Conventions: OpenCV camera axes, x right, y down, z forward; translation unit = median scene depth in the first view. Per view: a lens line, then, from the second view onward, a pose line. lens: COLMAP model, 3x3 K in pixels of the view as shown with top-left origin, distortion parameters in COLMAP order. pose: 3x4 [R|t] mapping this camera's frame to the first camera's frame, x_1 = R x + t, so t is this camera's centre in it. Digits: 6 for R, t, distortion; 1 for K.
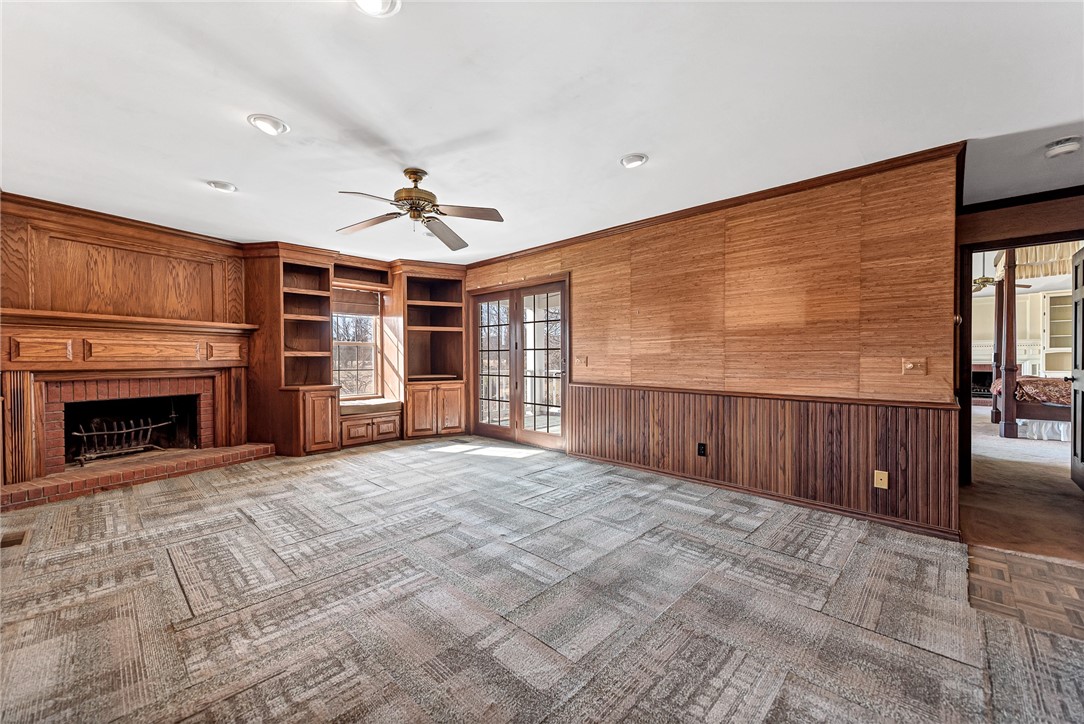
lens RADIAL K [[427.4, 0, 541.3], [0, 427.4, 364.8], [0, 0, 1]] dist [0.015666, -0.003094]
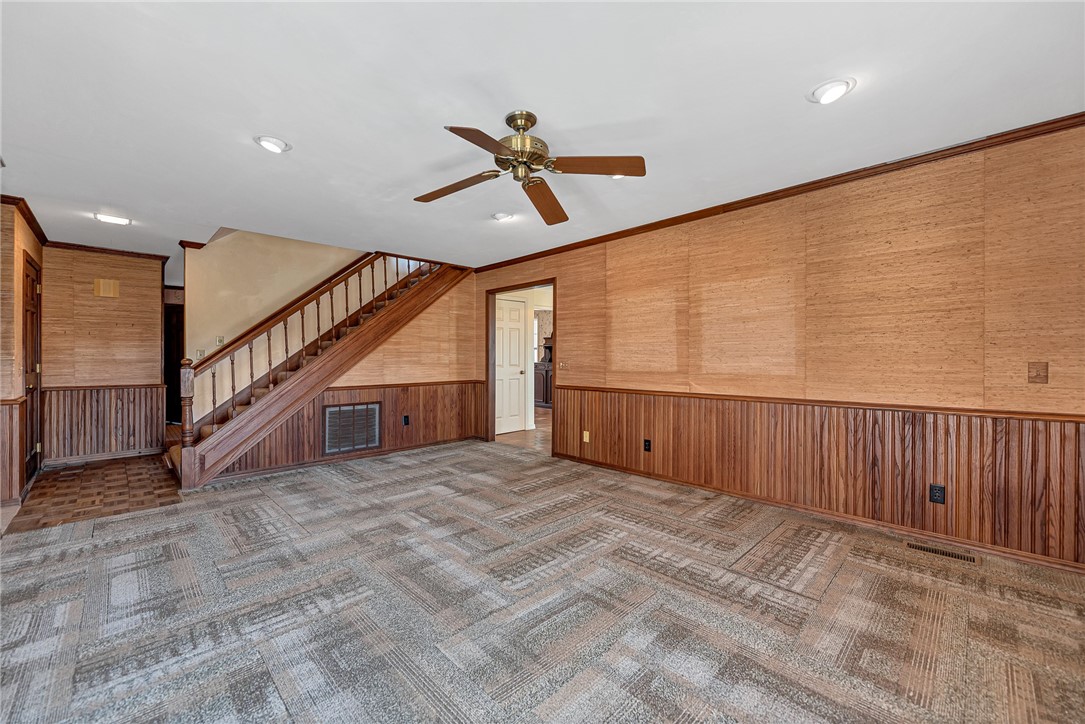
lens RADIAL K [[427.8, 0, 542.5], [0, 427.8, 353.6], [0, 0, 1]] dist [0.015666, -0.003094]
pose [[-0.999649, 0.005806, 0.025859, -0.325284], [0.006100, 0.999917, 0.011307, -0.036340], [-0.025791, 0.011460, -0.999602, 1.655320]]
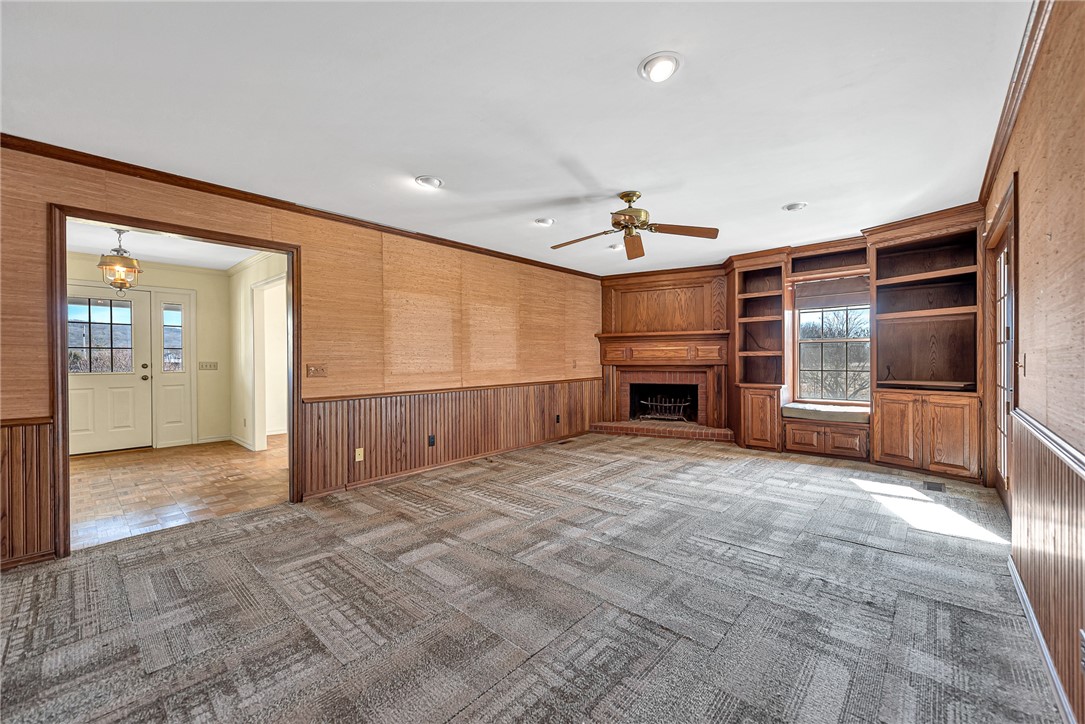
lens RADIAL K [[427.8, 0, 541.9], [0, 427.8, 363.7], [0, 0, 1]] dist [0.015666, -0.003094]
pose [[0.025435, 0.012927, -0.999593, 0.777471], [-0.008013, 0.999887, 0.012727, -0.014825], [0.999644, 0.007686, 0.025535, 0.696434]]
